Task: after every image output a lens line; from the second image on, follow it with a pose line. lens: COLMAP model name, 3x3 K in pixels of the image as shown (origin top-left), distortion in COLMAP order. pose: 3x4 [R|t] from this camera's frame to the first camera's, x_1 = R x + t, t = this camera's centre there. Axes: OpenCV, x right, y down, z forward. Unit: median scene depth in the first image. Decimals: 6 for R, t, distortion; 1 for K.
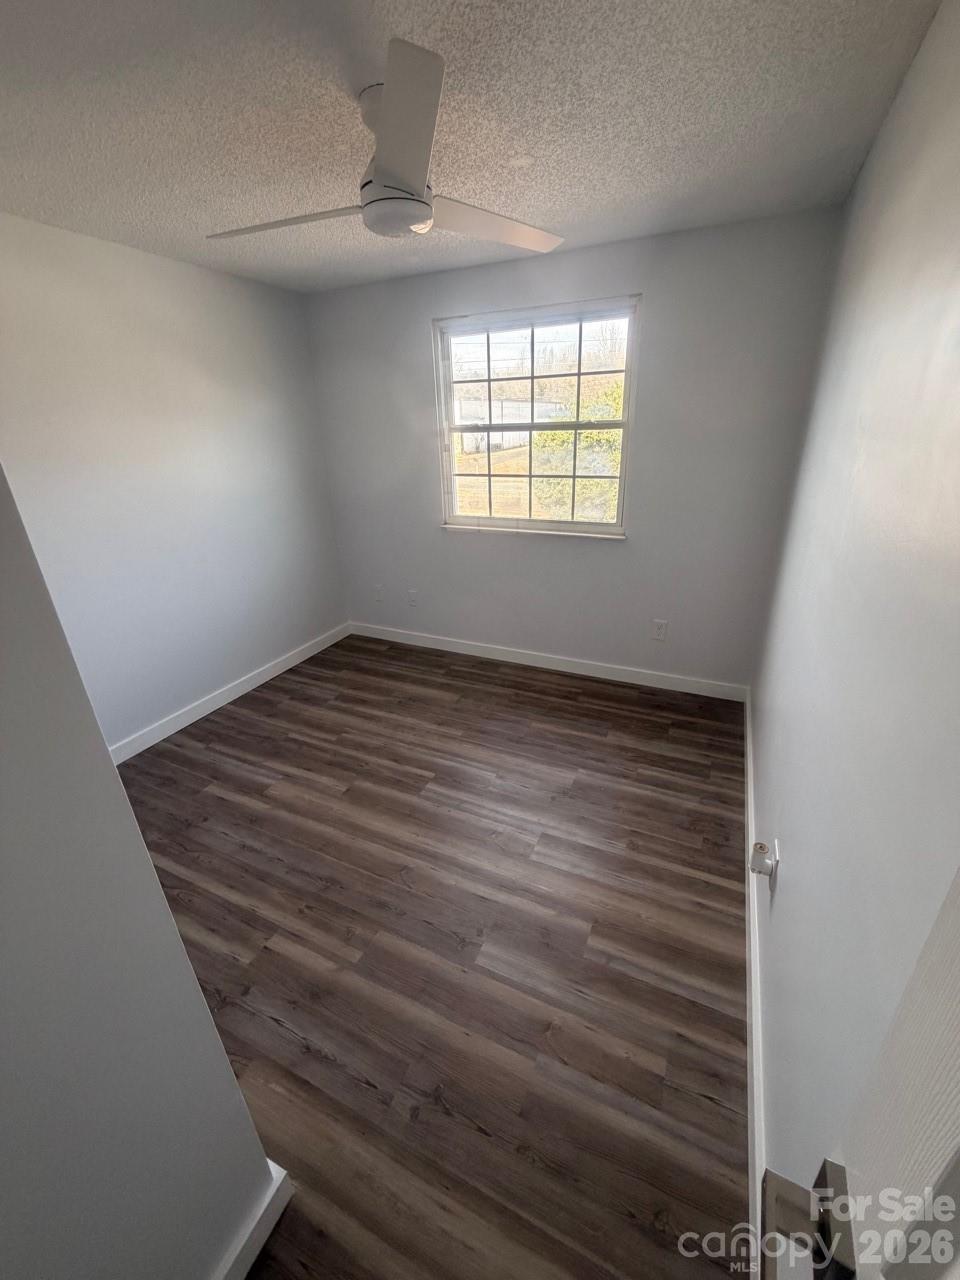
lens RADIAL K [[504.9, 0, 480.0], [0, 504.9, 640.0], [0, 0, 1]] dist [0.001885, 0.000081]
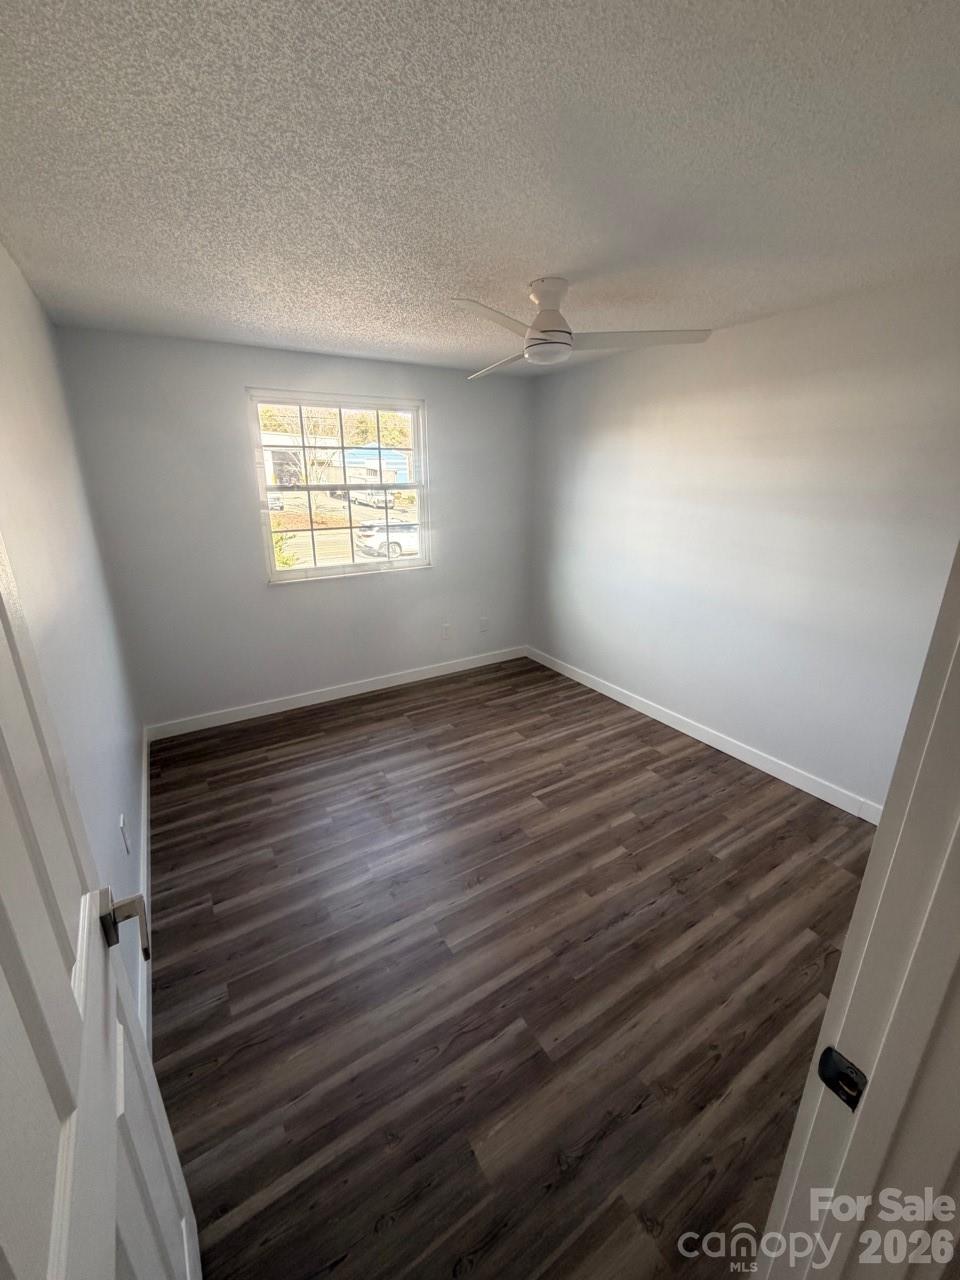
lens RADIAL K [[517.8, 0, 480.0], [0, 517.8, 640.0], [0, 0, 1]] dist [-0.000296, -0.000006]
pose [[0.511347, -0.239175, 0.825421, -0.788130], [0.322055, 0.943827, 0.073972, -0.073688], [-0.796746, 0.228005, 0.559650, 0.158484]]
